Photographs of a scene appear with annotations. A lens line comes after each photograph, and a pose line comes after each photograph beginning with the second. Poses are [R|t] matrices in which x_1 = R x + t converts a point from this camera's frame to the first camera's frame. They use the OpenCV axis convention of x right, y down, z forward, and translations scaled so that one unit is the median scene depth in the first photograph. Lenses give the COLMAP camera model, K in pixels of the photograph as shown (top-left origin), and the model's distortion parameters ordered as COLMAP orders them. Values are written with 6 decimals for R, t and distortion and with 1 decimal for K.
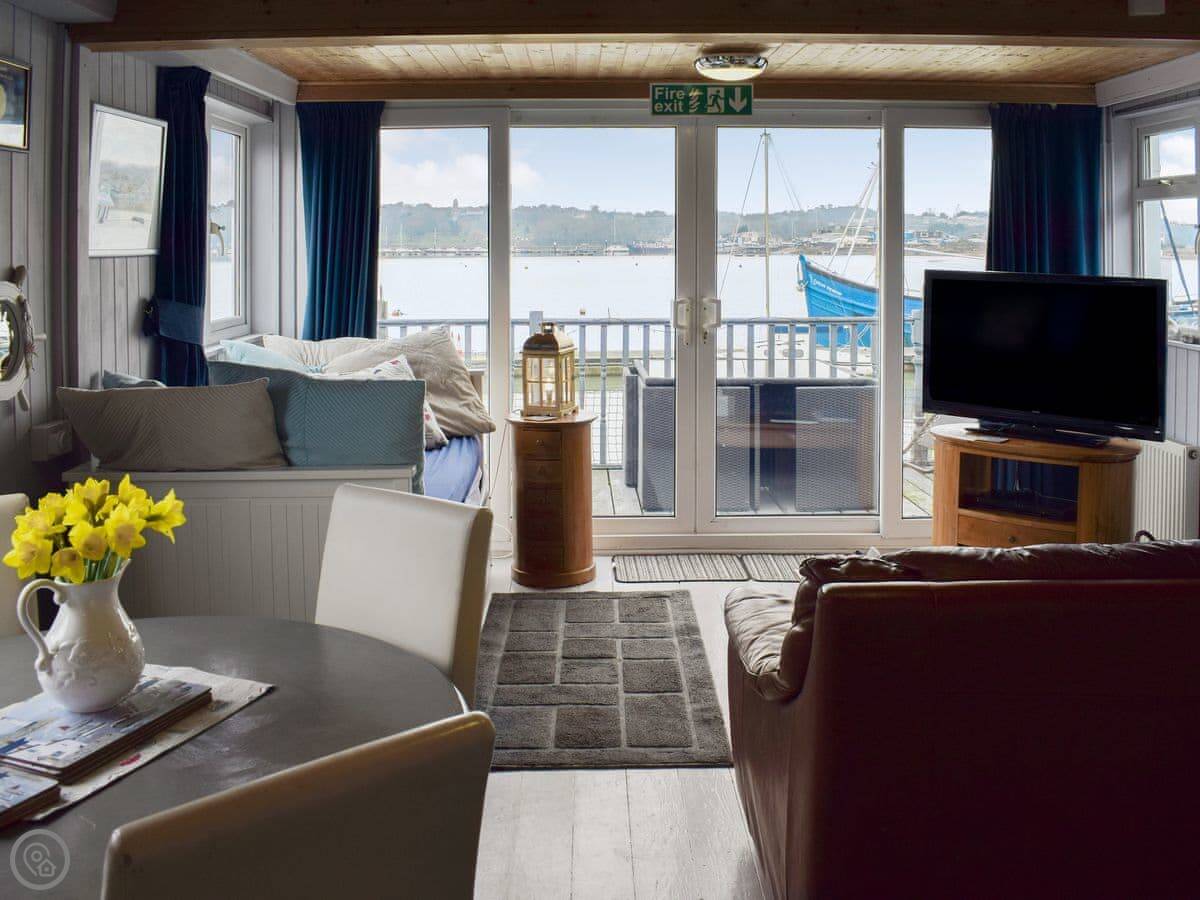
lens RADIAL K [[1281.7, 0, 597.1], [0, 1281.7, 454.3], [0, 0, 1]] dist [-0.074630, 0.000000]
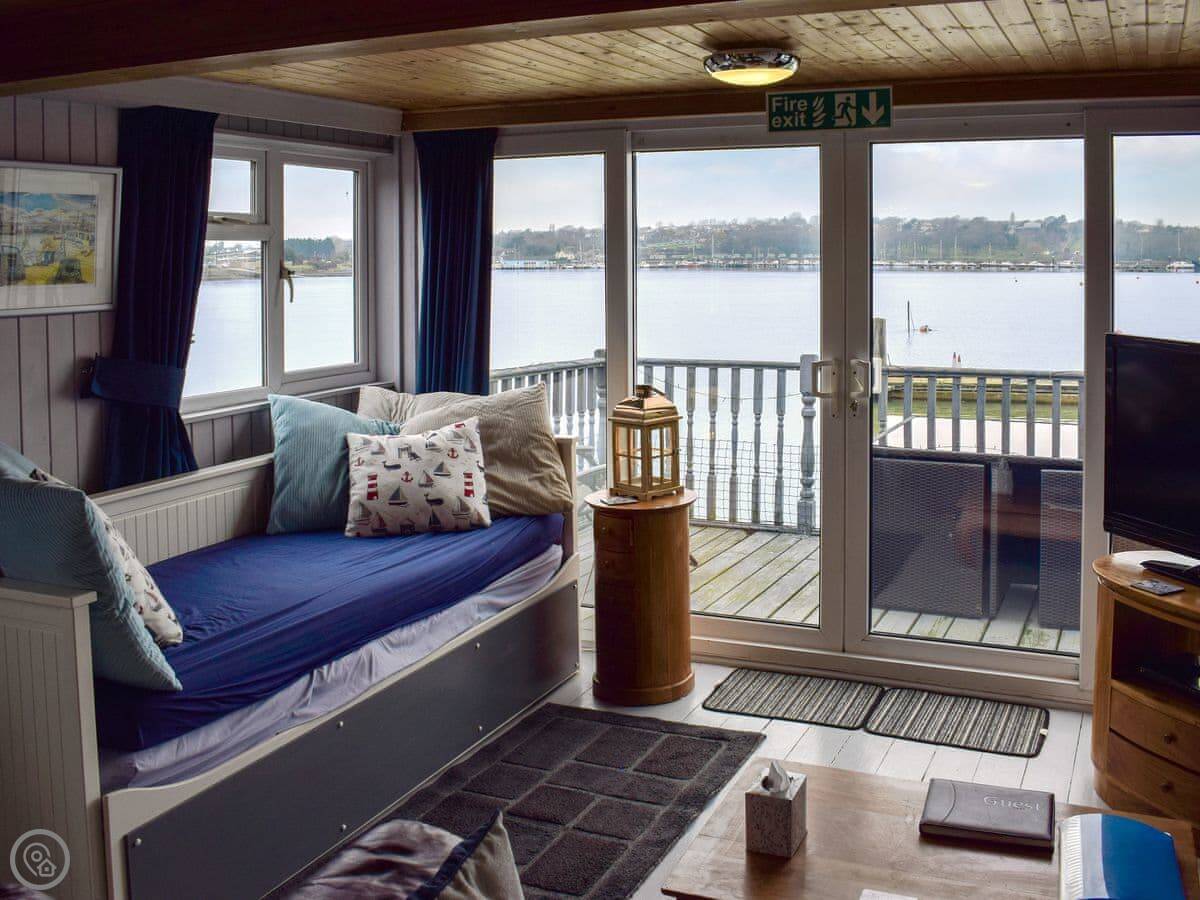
lens RADIAL K [[1262.3, 0, 603.0], [0, 1262.3, 443.9], [0, 0, 1]] dist [-0.089297, 0.000000]
pose [[0.912191, 0.057239, -0.405748, 0.278133], [-0.063544, 0.997977, -0.002073, -0.062699], [0.404808, 0.027674, 0.913983, 0.244993]]
